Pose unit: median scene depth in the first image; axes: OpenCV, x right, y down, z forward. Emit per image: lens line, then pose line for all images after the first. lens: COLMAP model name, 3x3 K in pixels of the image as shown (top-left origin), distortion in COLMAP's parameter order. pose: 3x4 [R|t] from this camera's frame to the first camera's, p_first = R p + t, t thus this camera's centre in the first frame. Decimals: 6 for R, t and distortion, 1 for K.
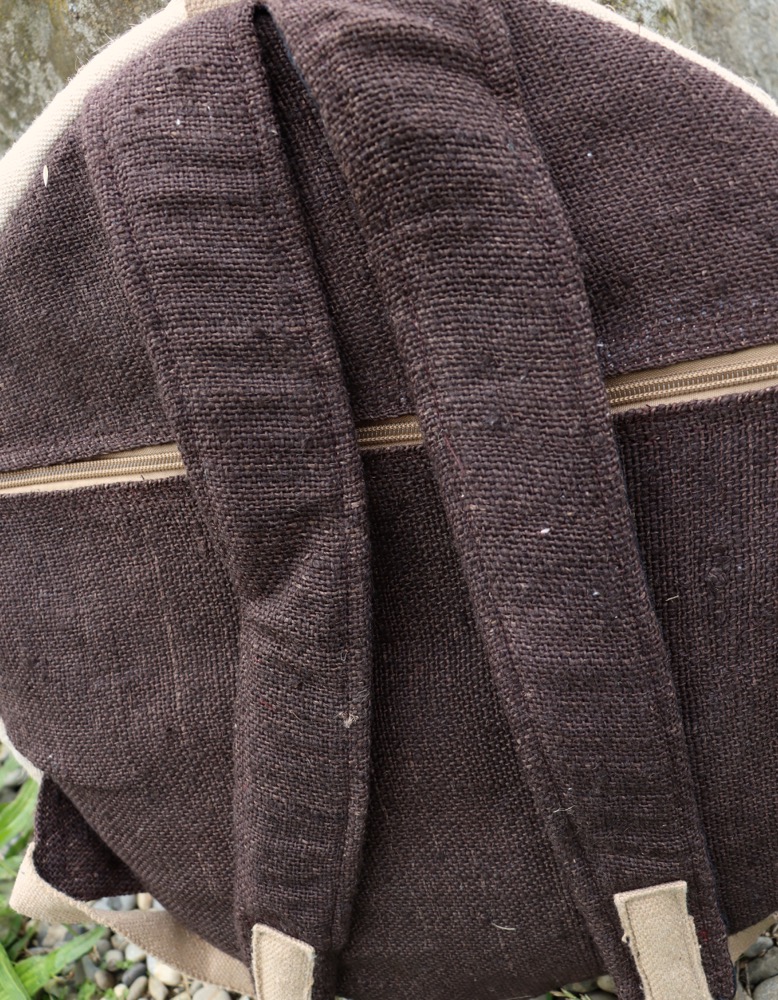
lens RADIAL K [[888.1, 0, 389.0], [0, 888.1, 500.0], [0, 0, 1]] dist [-0.168510, 0.083949]
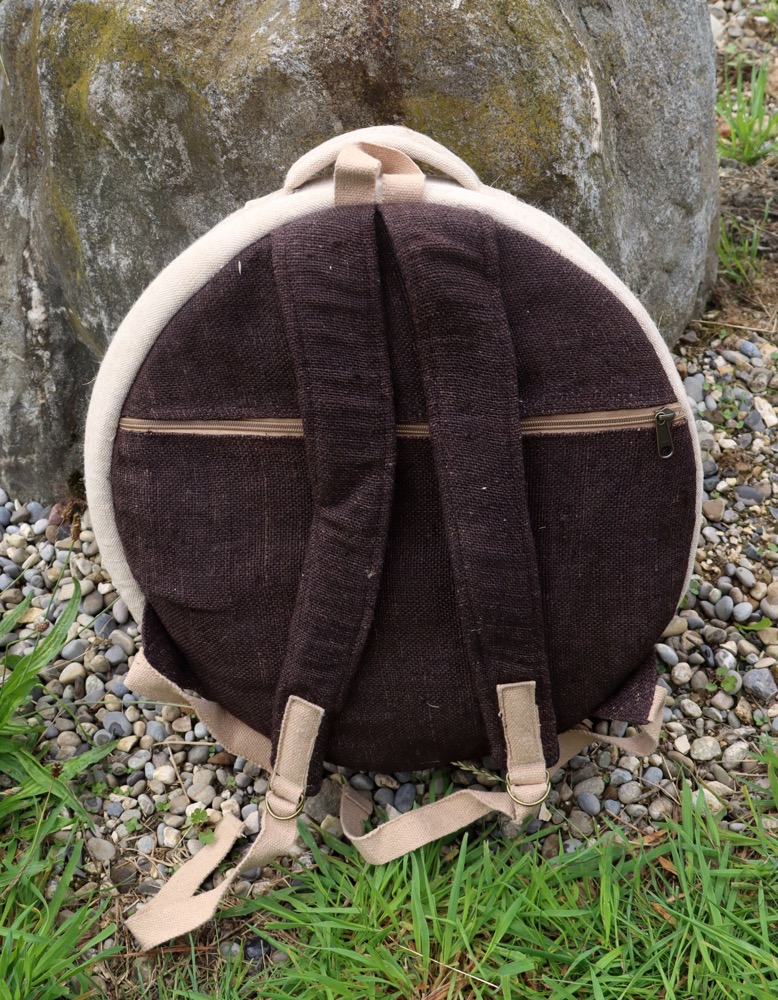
lens RADIAL K [[888.1, 0, 389.0], [0, 888.1, 500.0], [0, 0, 1]] dist [-0.168510, 0.083949]
pose [[0.989393, 0.100211, 0.105158, -0.237980], [-0.108436, 0.991221, 0.075641, -0.063943], [-0.096655, -0.086242, 0.991575, -0.956258]]
